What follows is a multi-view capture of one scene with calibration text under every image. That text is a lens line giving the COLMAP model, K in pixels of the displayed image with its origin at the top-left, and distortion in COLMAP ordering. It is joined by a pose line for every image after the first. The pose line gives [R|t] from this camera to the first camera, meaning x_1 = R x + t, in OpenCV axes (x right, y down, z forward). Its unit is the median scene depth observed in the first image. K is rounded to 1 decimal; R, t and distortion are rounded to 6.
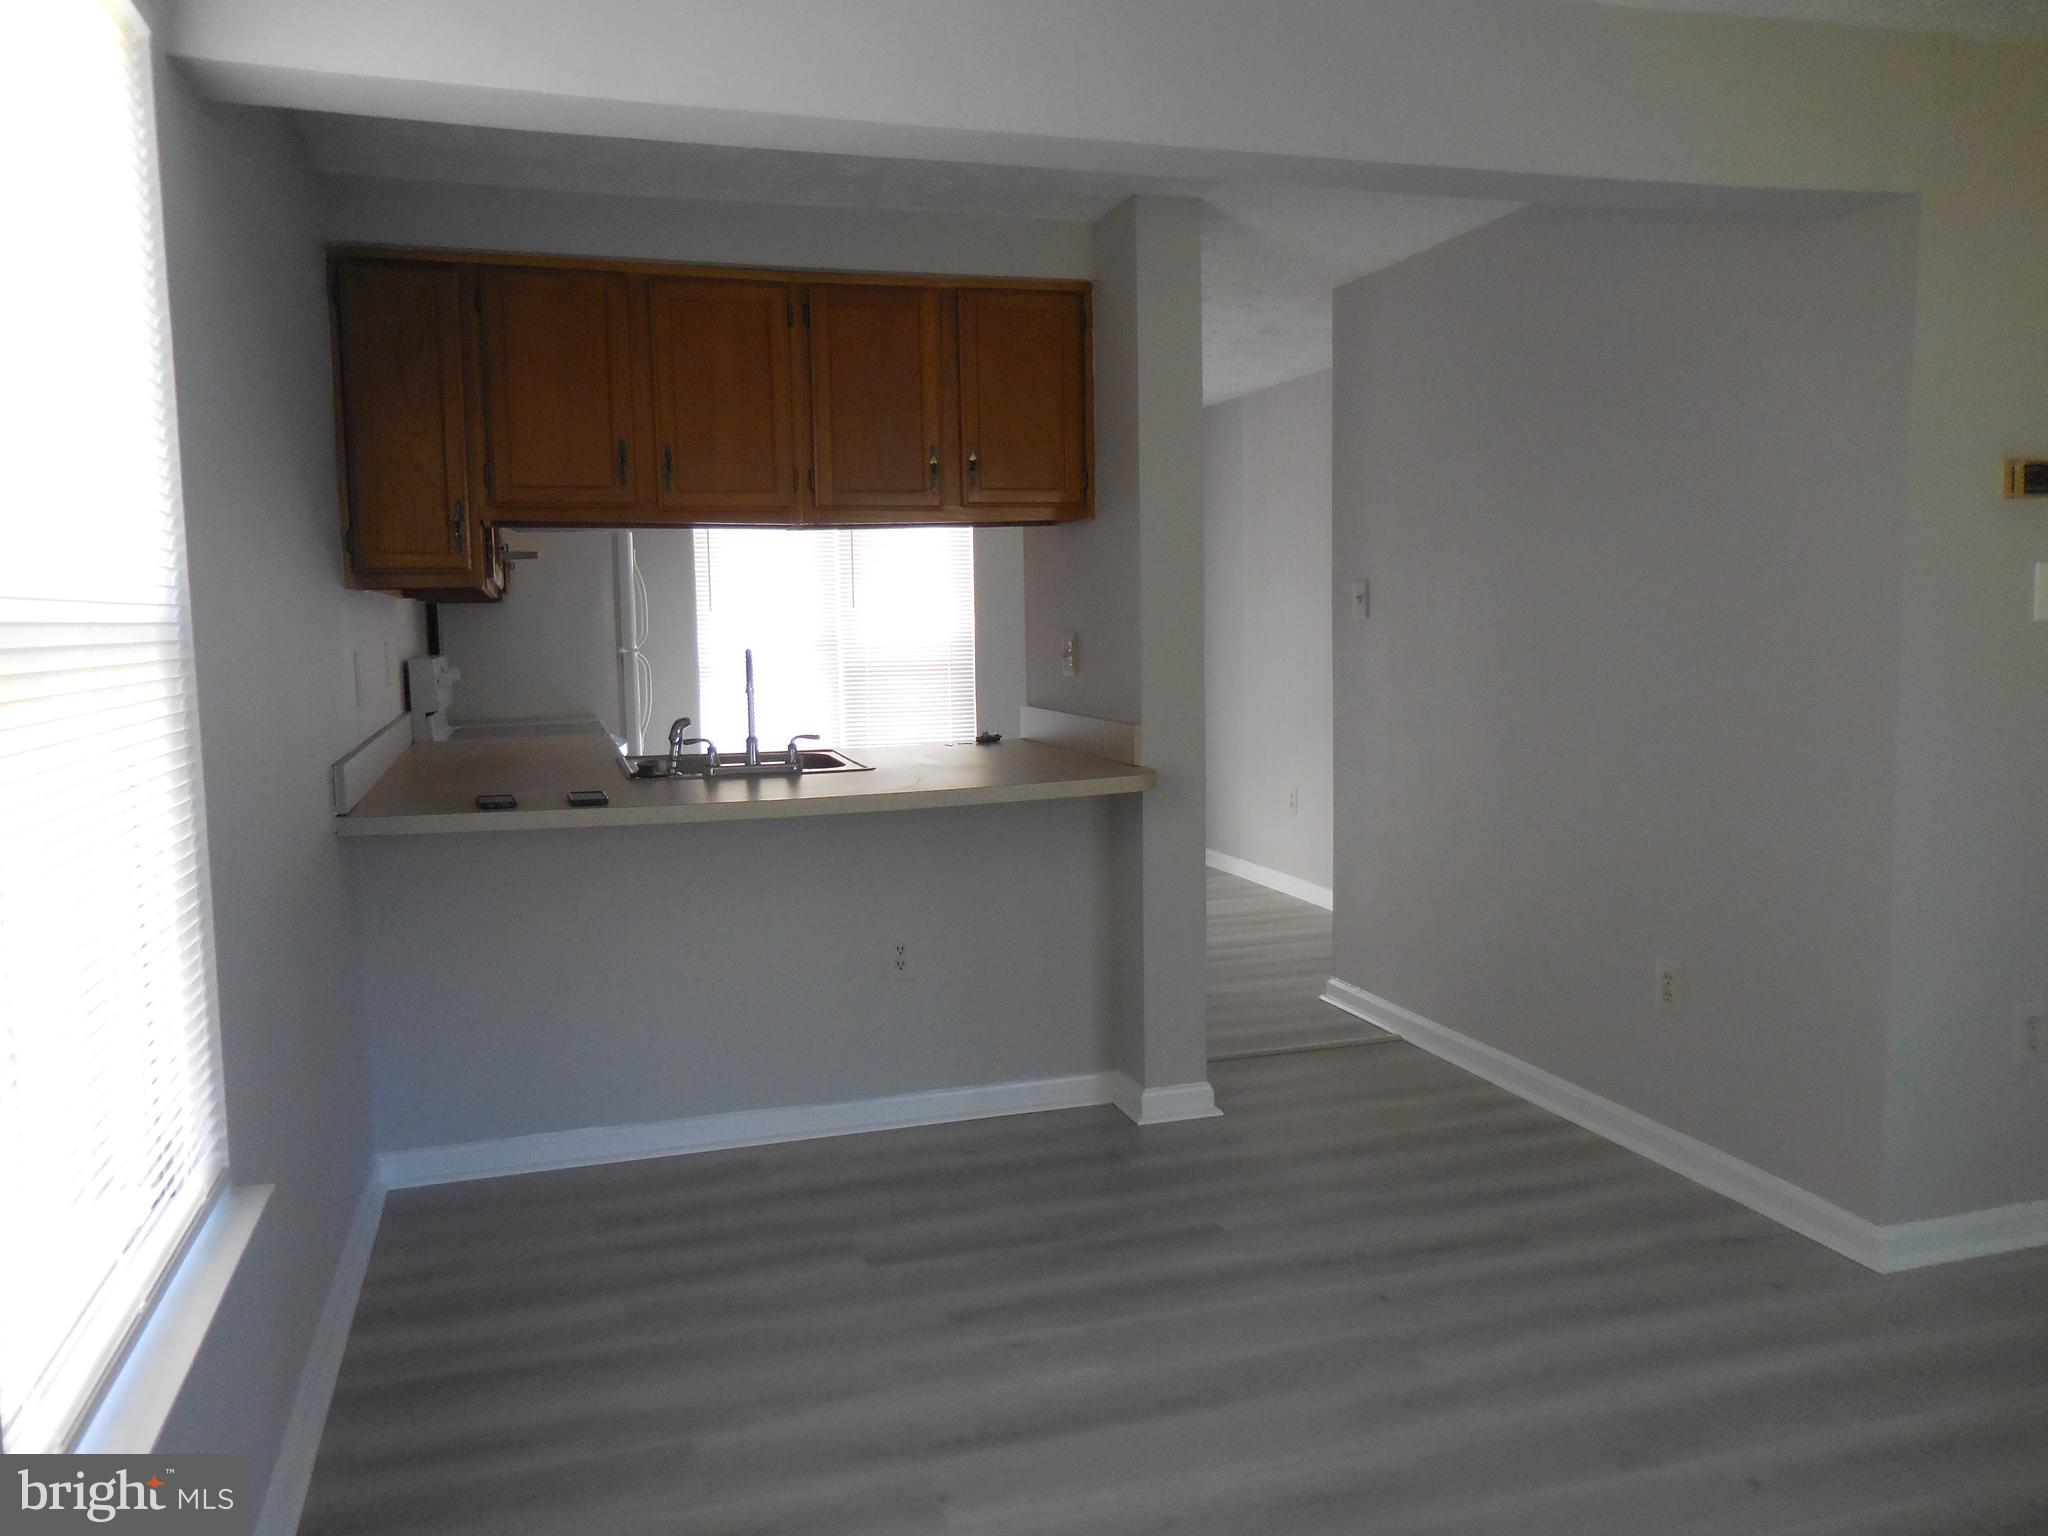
lens RADIAL K [[1564.2, 0, 1023.1], [0, 1564.2, 765.4], [0, 0, 1]] dist [-0.001917, 0.016286]
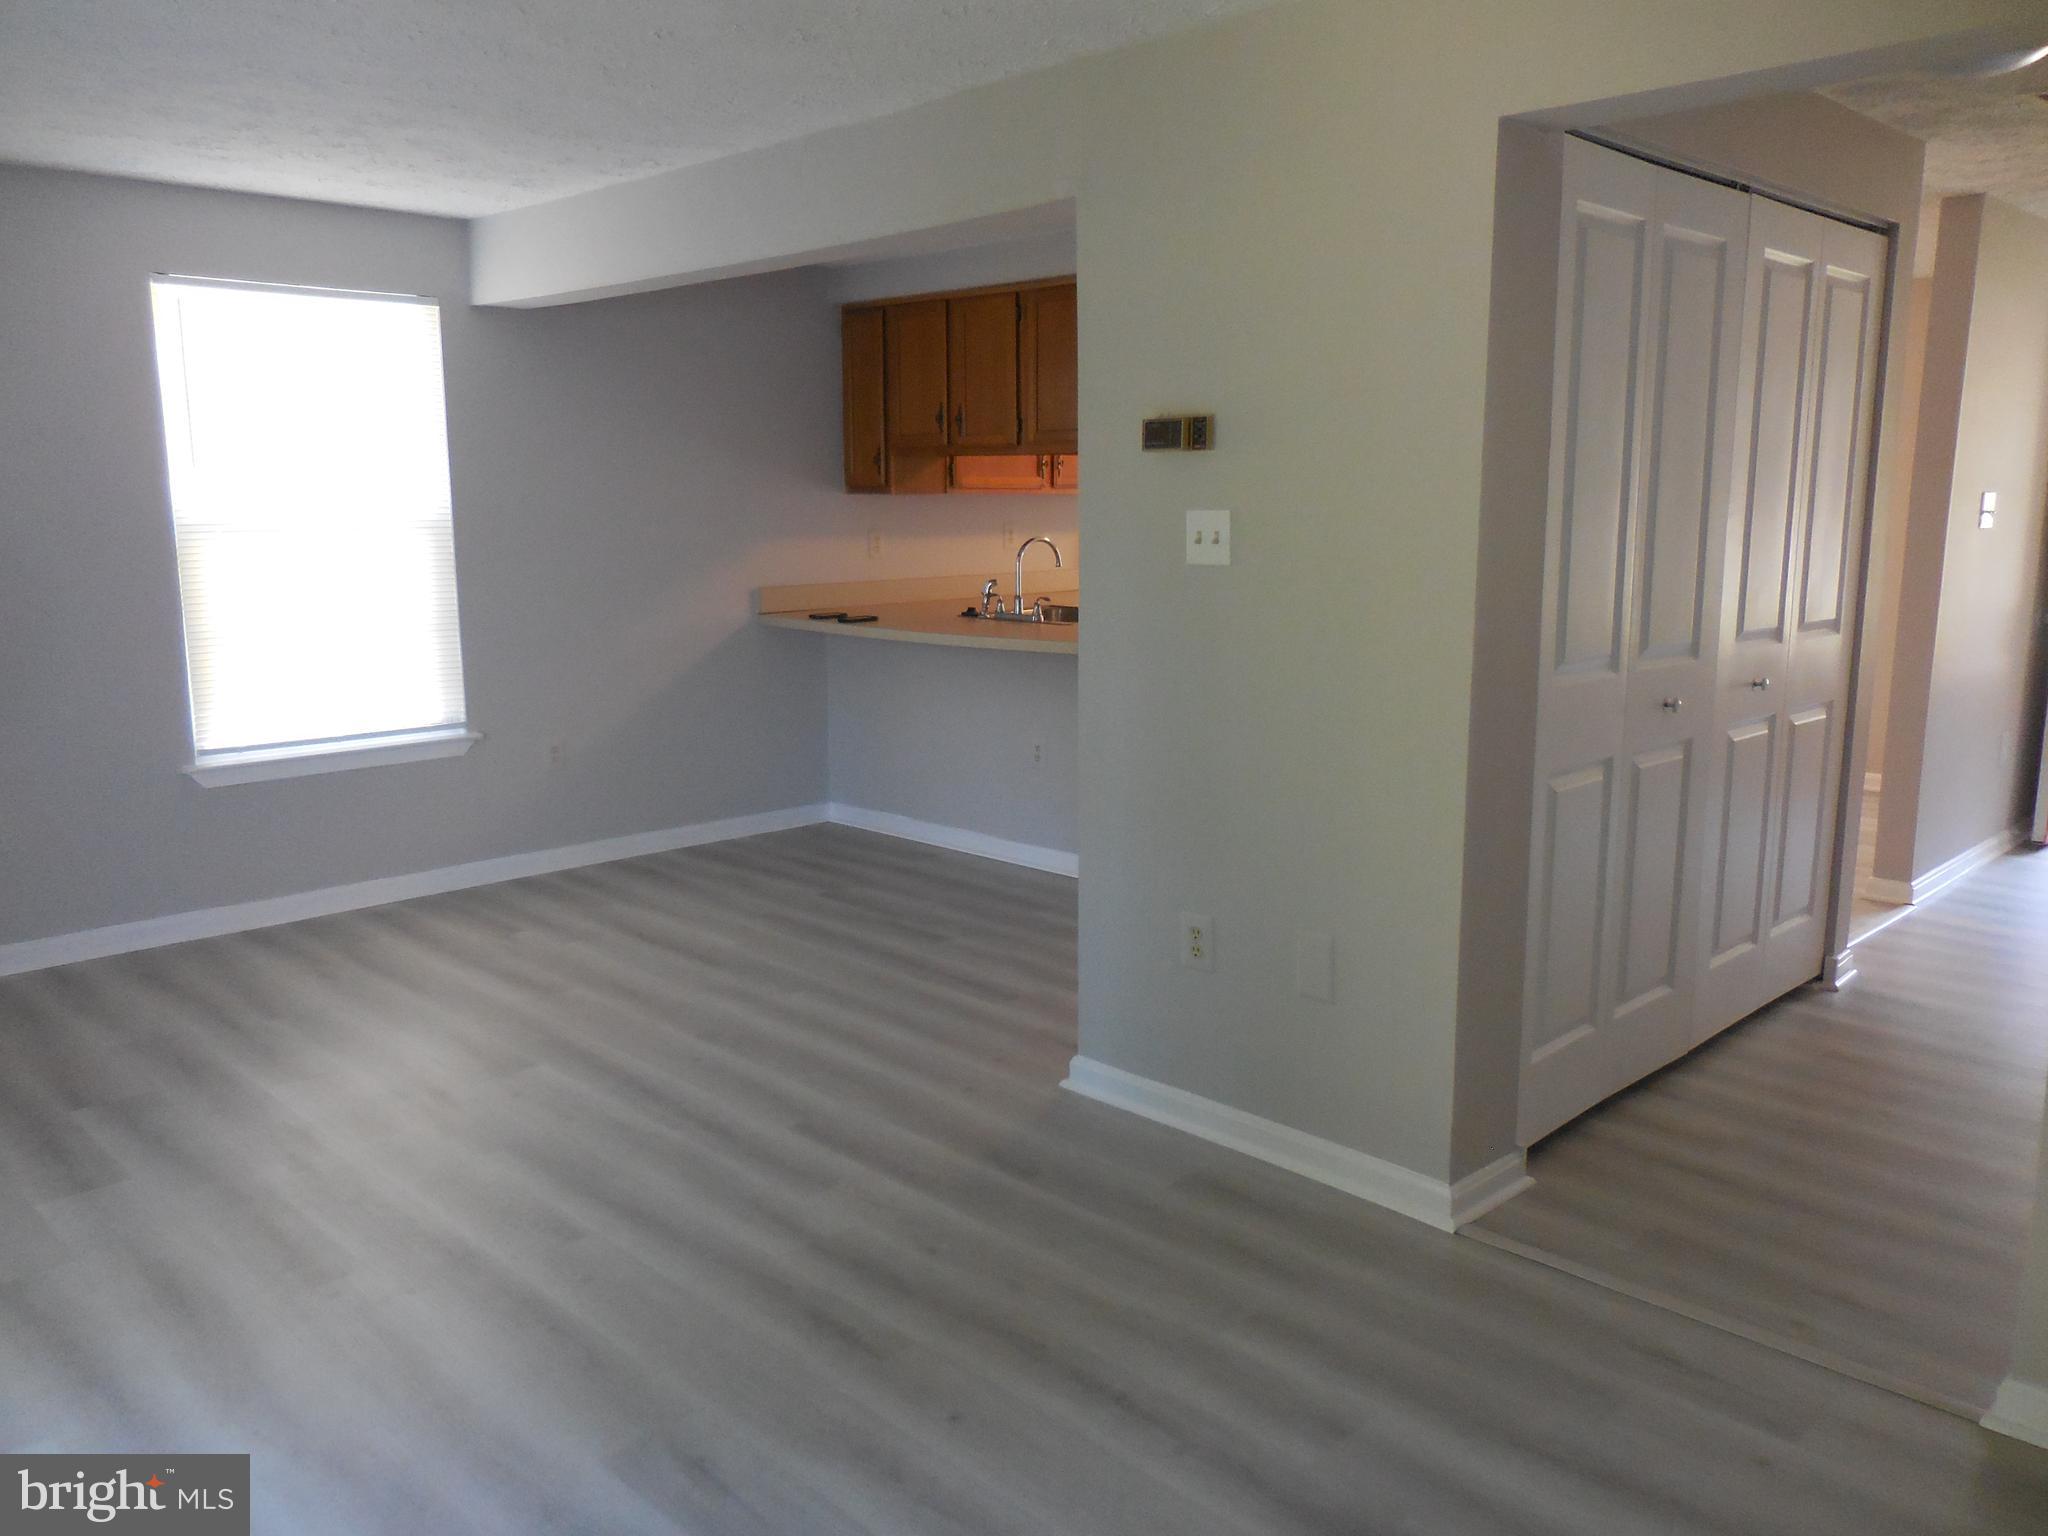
lens RADIAL K [[1564.2, 0, 1025.3], [0, 1564.2, 769.8], [0, 0, 1]] dist [-0.001917, 0.016286]
pose [[0.463474, 0.172560, -0.869146, 1.458826], [-0.090235, 0.984947, 0.147433, -0.094408], [0.881504, 0.010096, 0.472069, 0.362139]]
